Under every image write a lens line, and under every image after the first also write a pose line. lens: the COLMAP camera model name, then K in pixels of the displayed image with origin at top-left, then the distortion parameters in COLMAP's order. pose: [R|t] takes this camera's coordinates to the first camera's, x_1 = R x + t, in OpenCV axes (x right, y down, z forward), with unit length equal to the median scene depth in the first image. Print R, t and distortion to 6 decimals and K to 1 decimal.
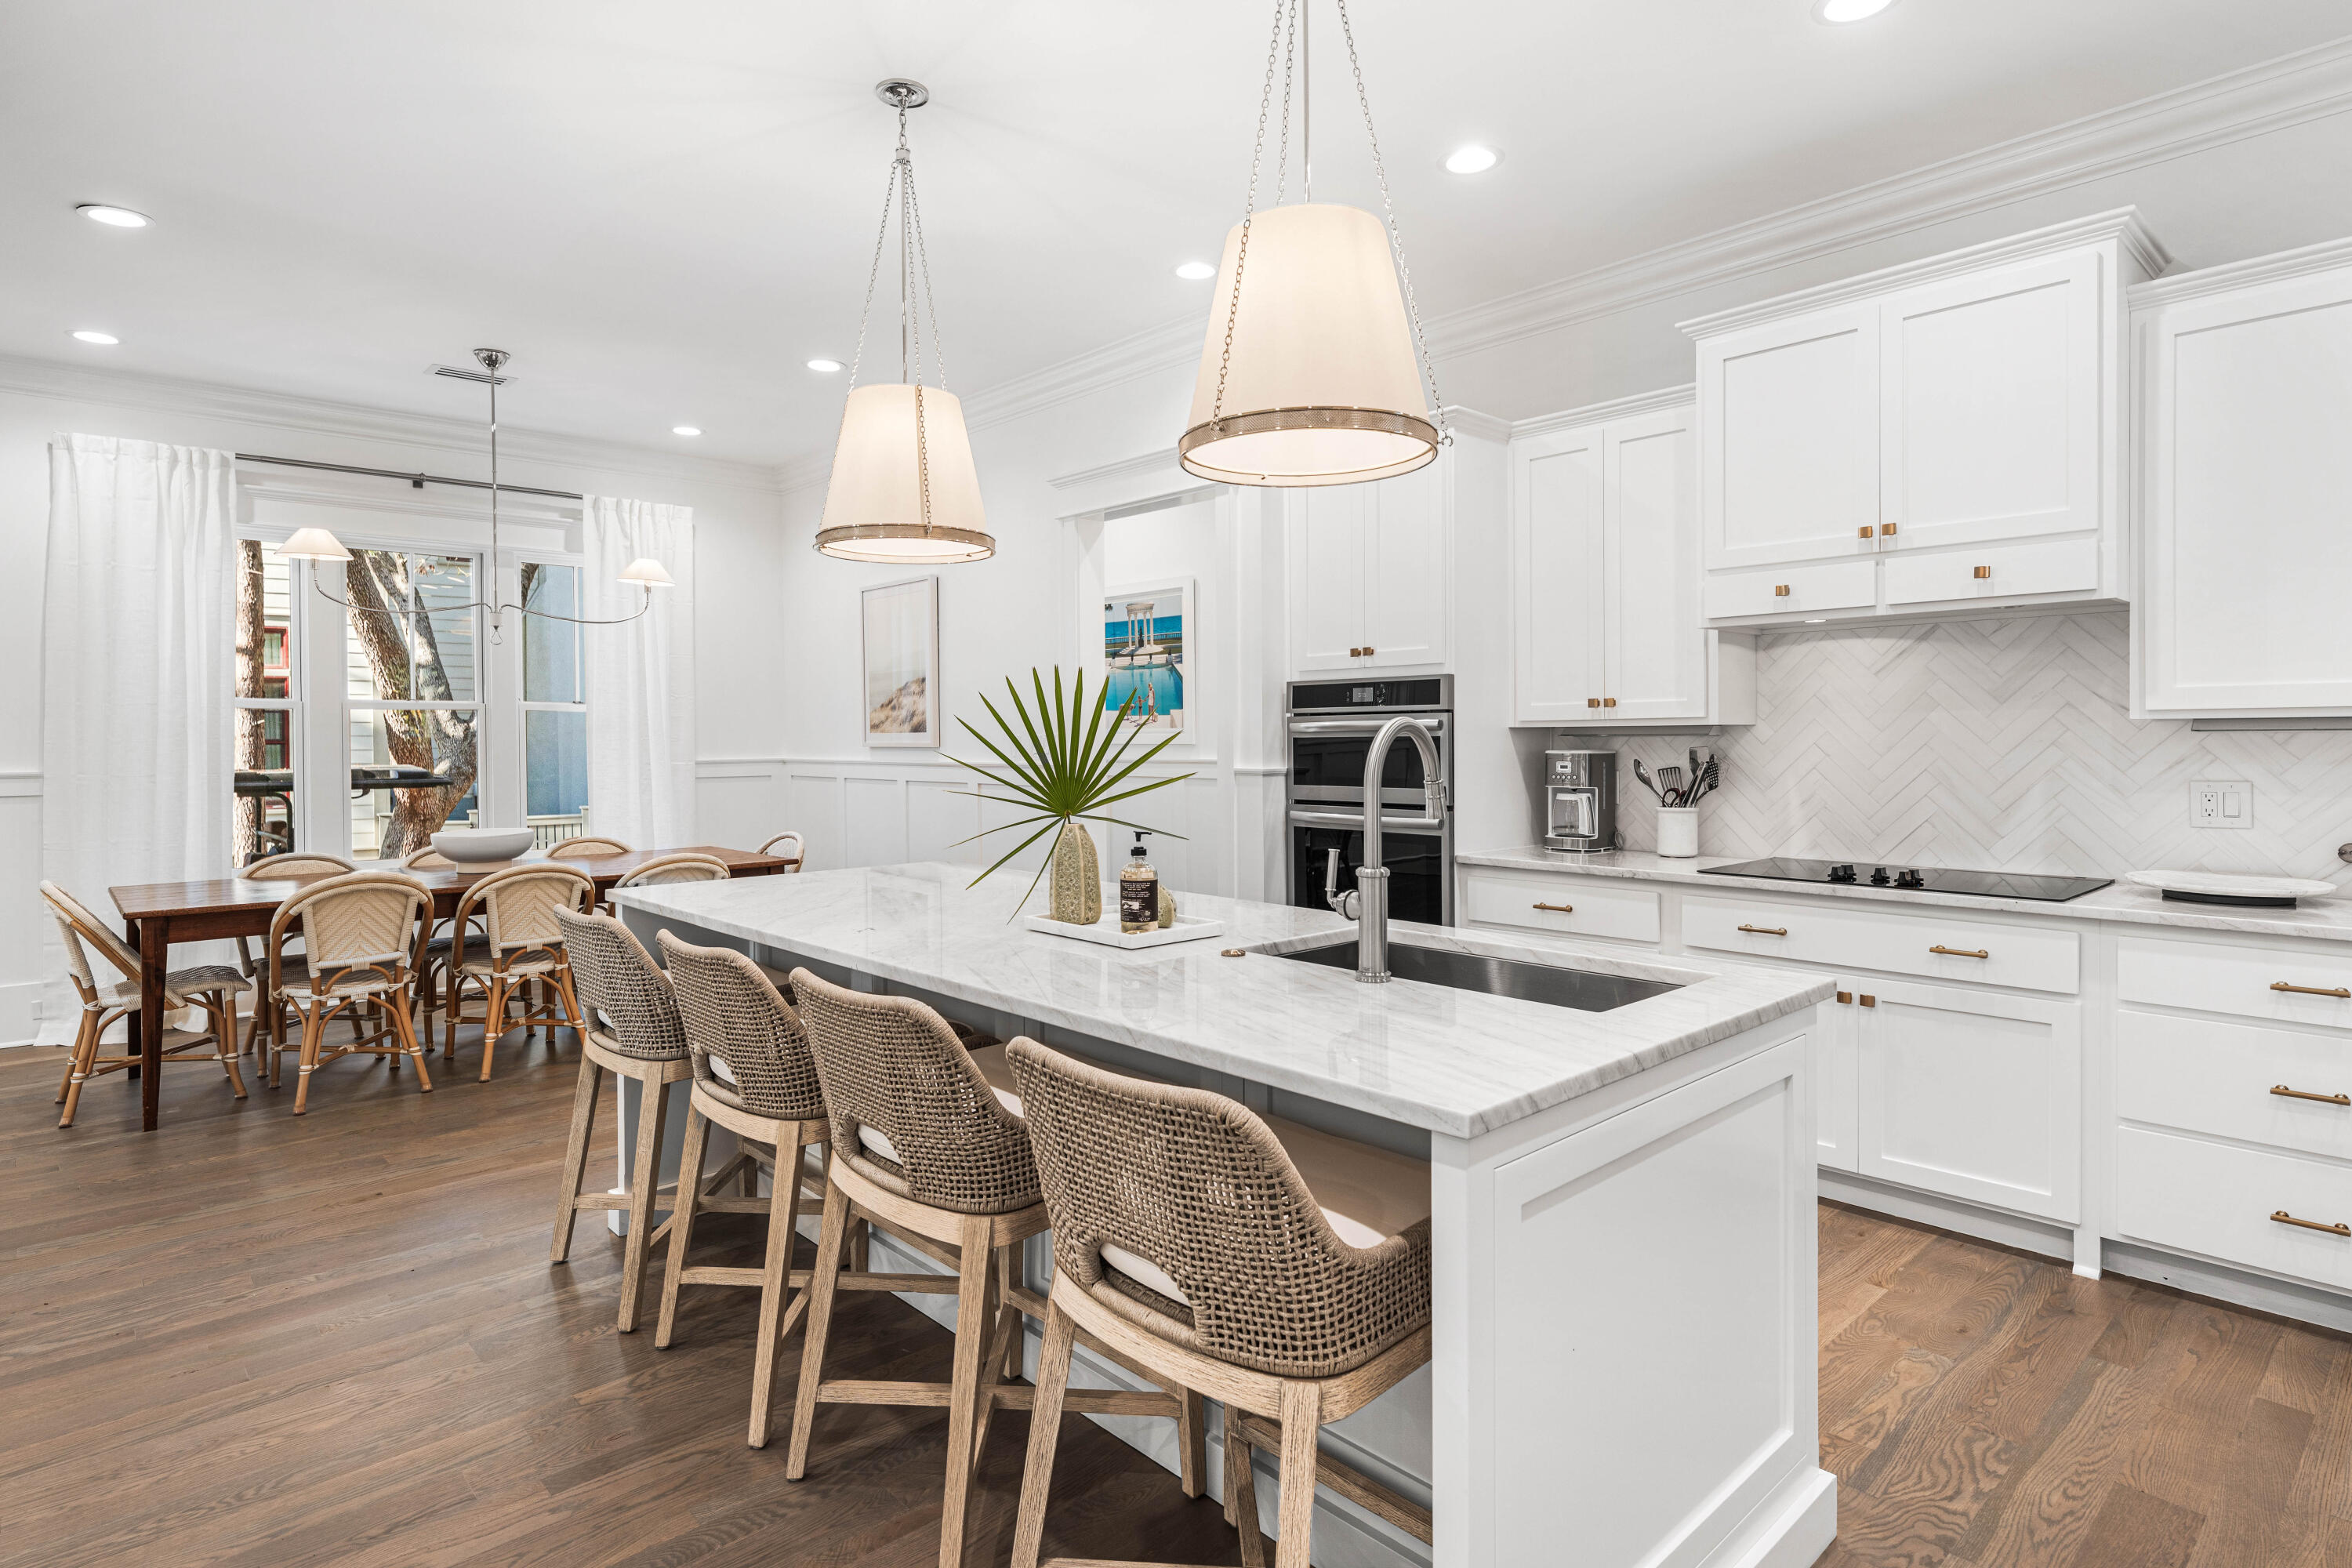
lens RADIAL K [[1253.2, 0, 1190.6], [0, 1253.2, 744.4], [0, 0, 1]] dist [-0.002494, 0.001537]
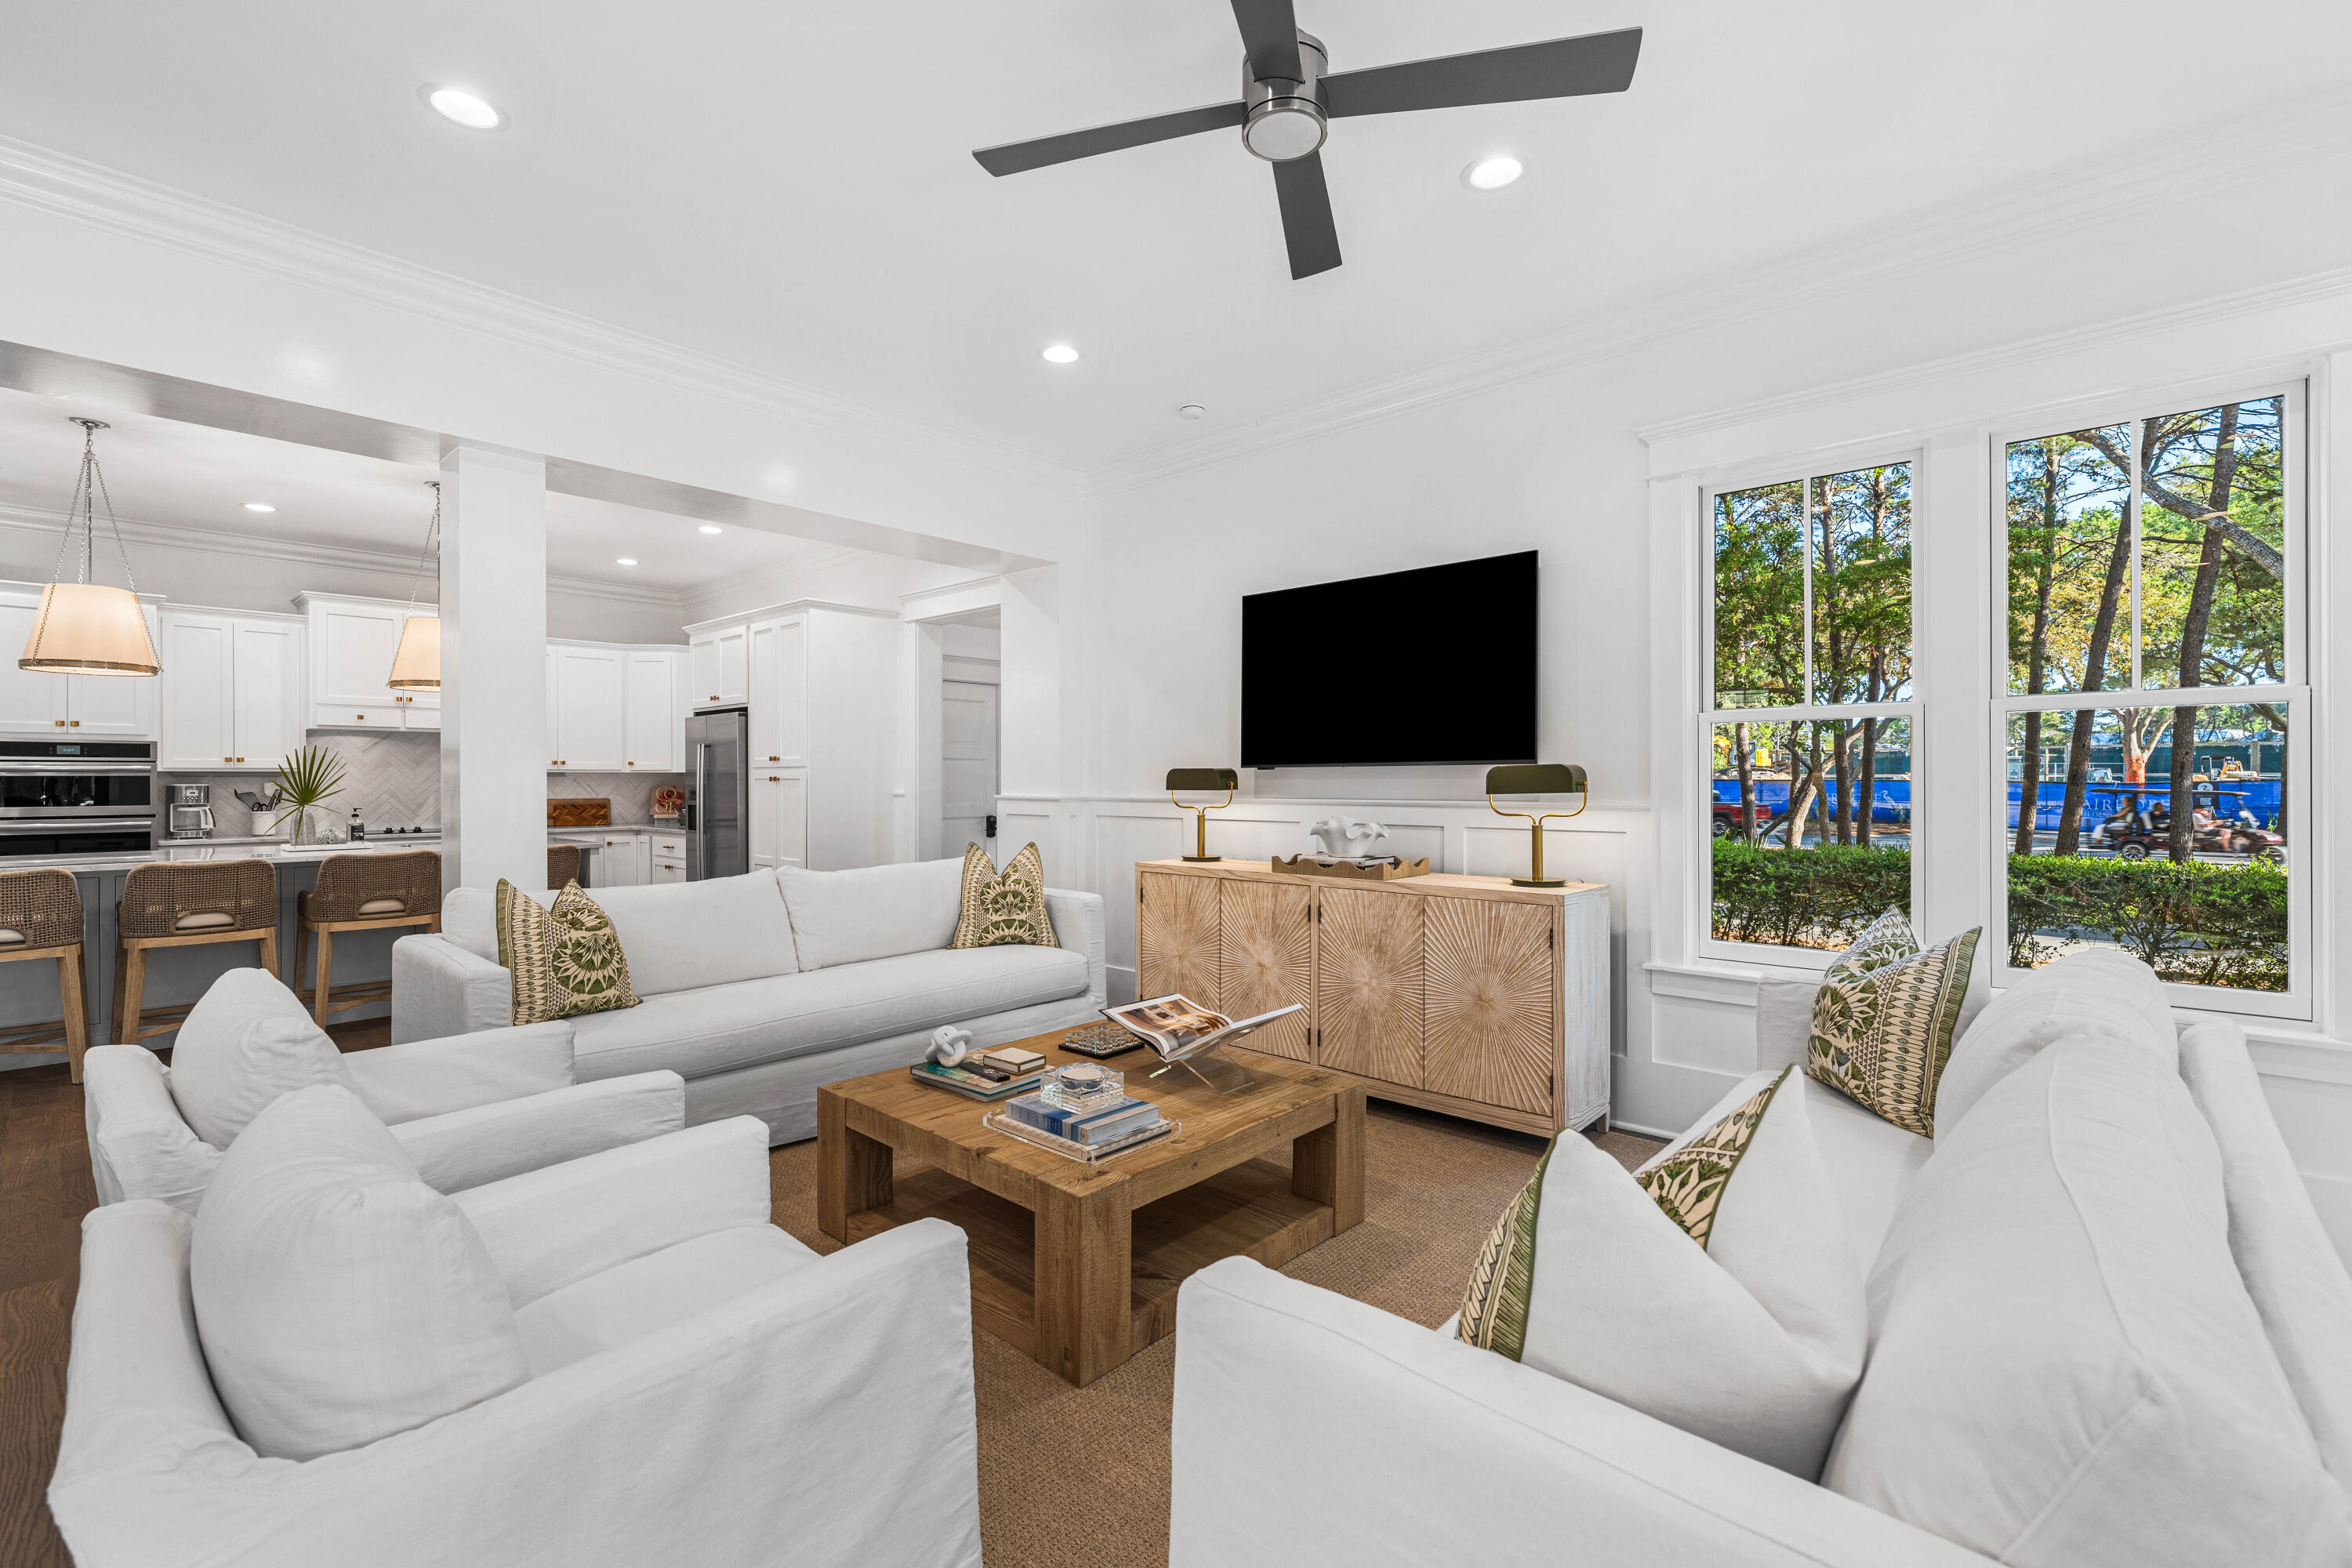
lens RADIAL K [[1013.2, 0, 1168.8], [0, 1013.2, 783.7], [0, 0, 1]] dist [-0.004816, 0.000535]
pose [[-0.089706, 0.002308, 0.995966, -1.464803], [0.009486, 0.999954, -0.001463, 0.022304], [-0.995923, 0.009317, -0.089724, -0.344089]]
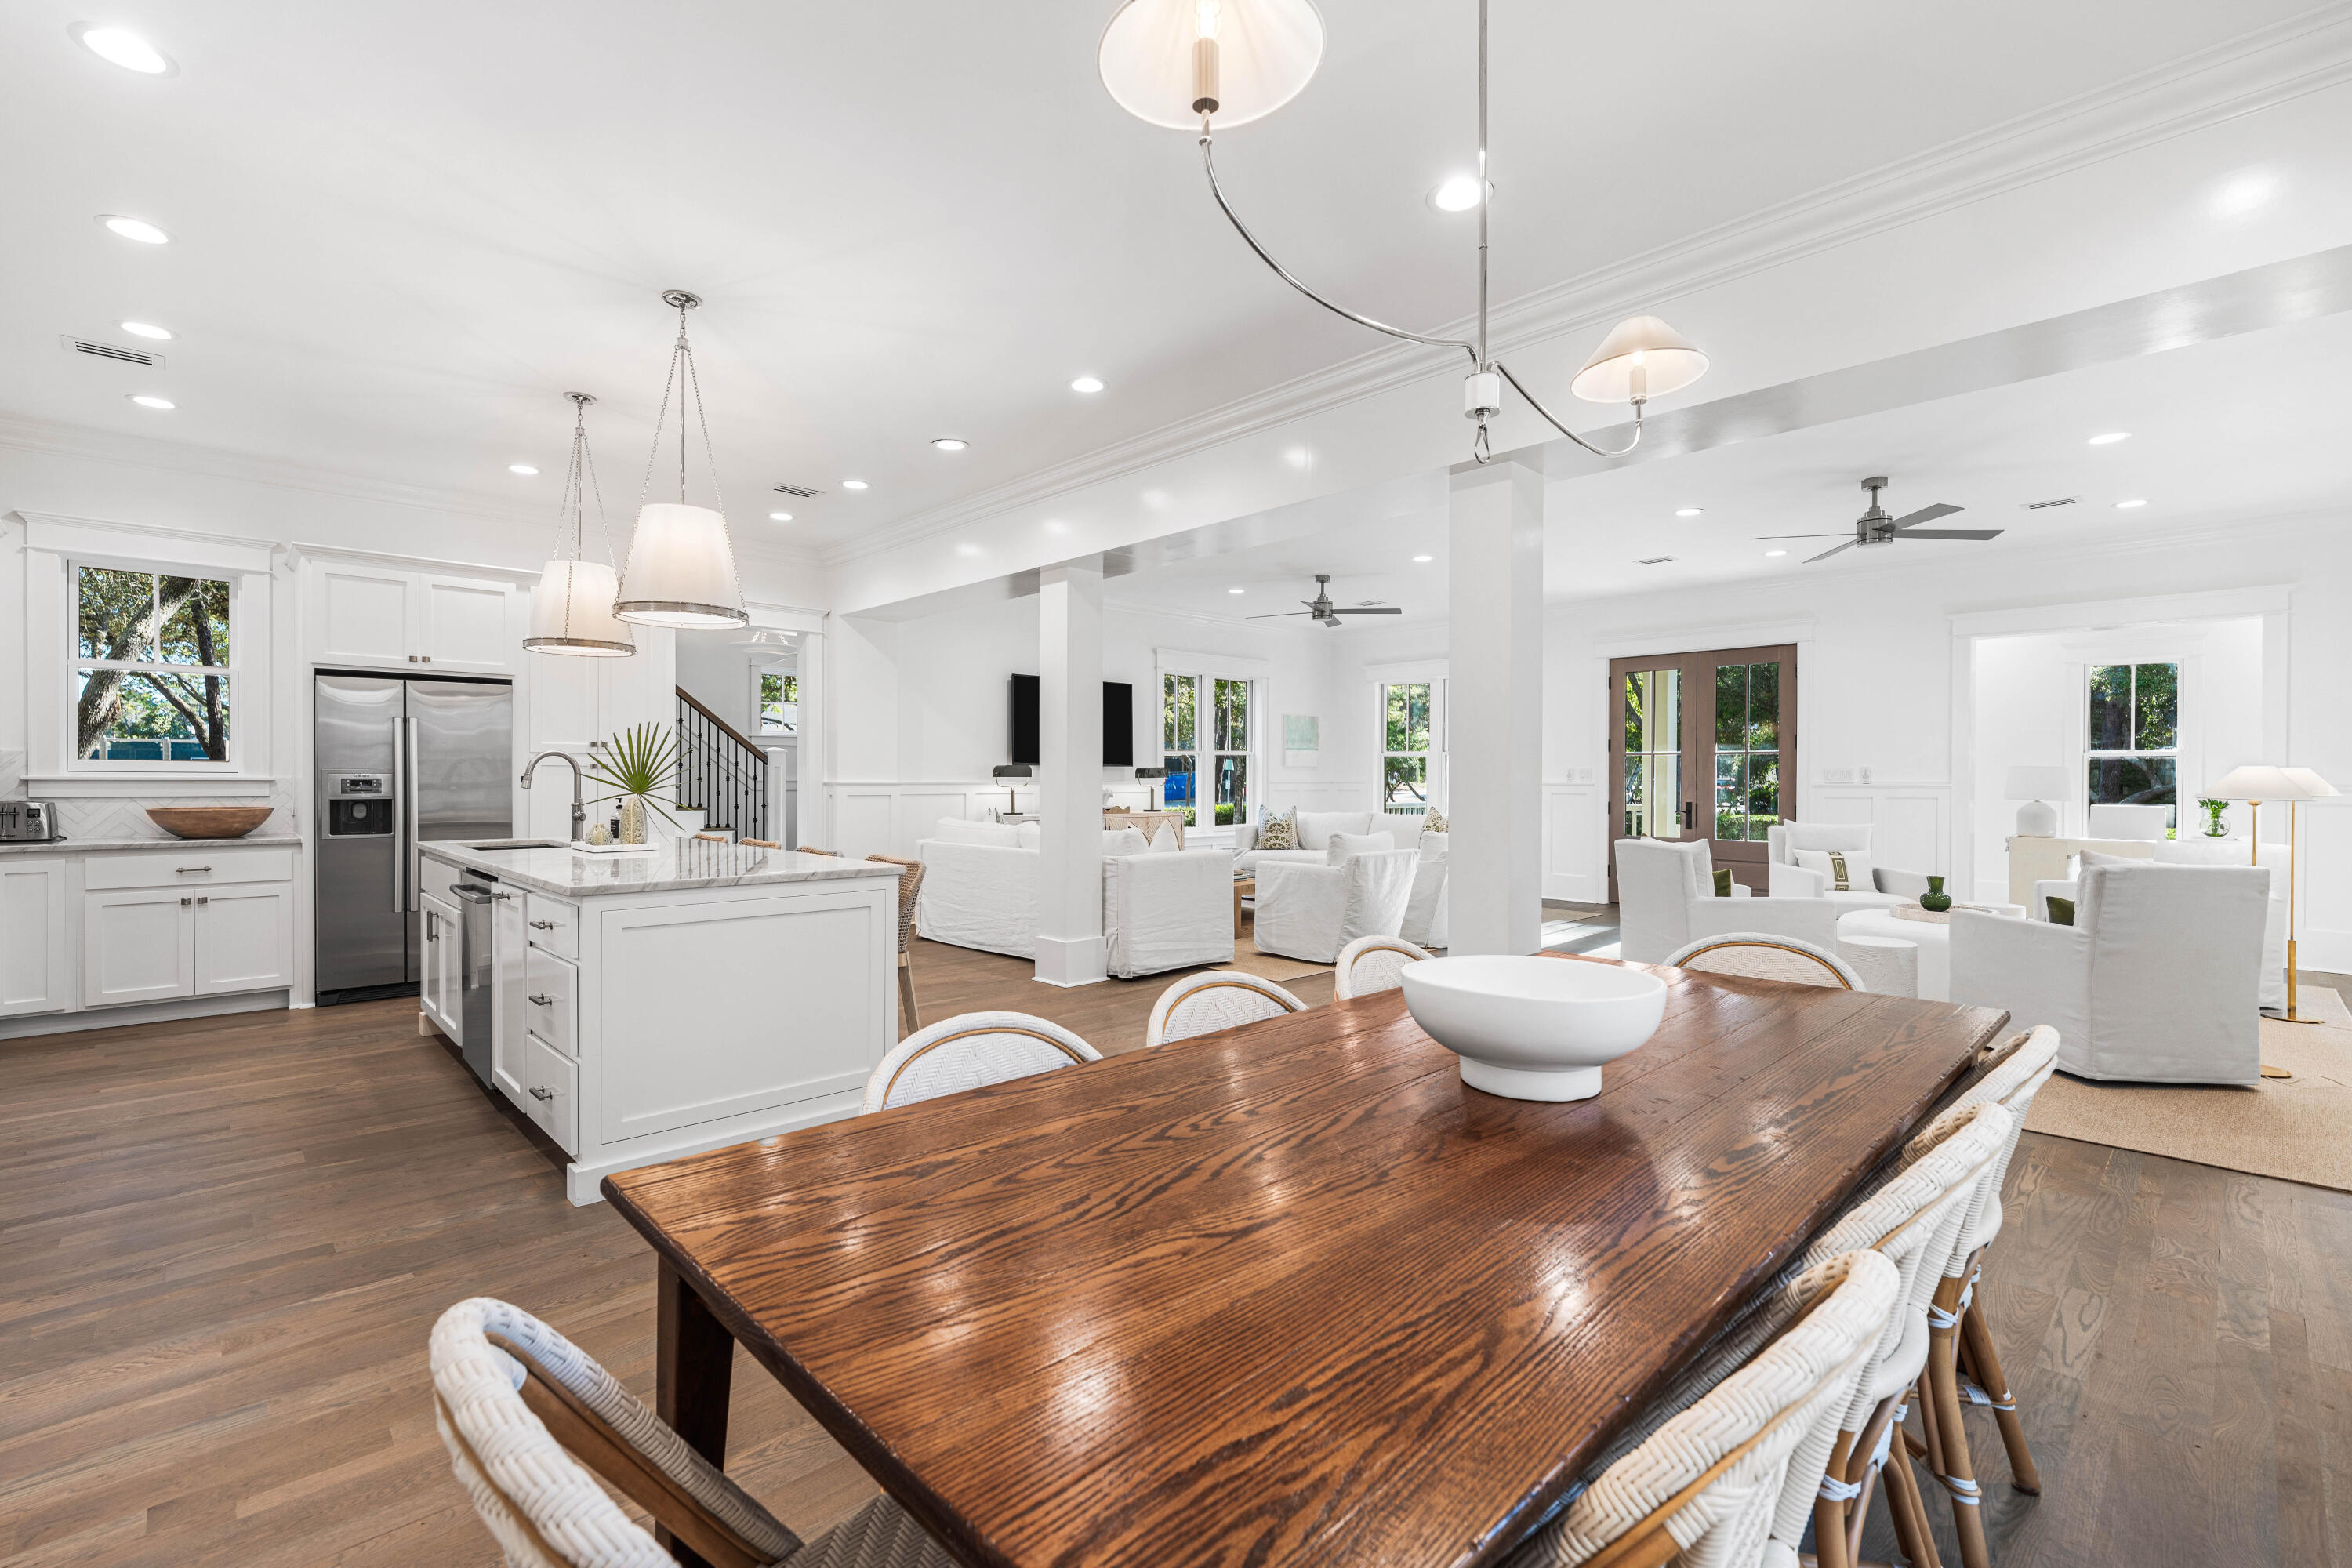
lens RADIAL K [[1023.6, 0, 1187.7], [0, 1023.6, 784.5], [0, 0, 1]] dist [-0.008716, 0.001130]
pose [[-0.999743, 0.003041, -0.022456, -0.618197], [0.002723, 0.999896, 0.014160, 0.014088], [0.022497, 0.014095, -0.999648, 1.737416]]
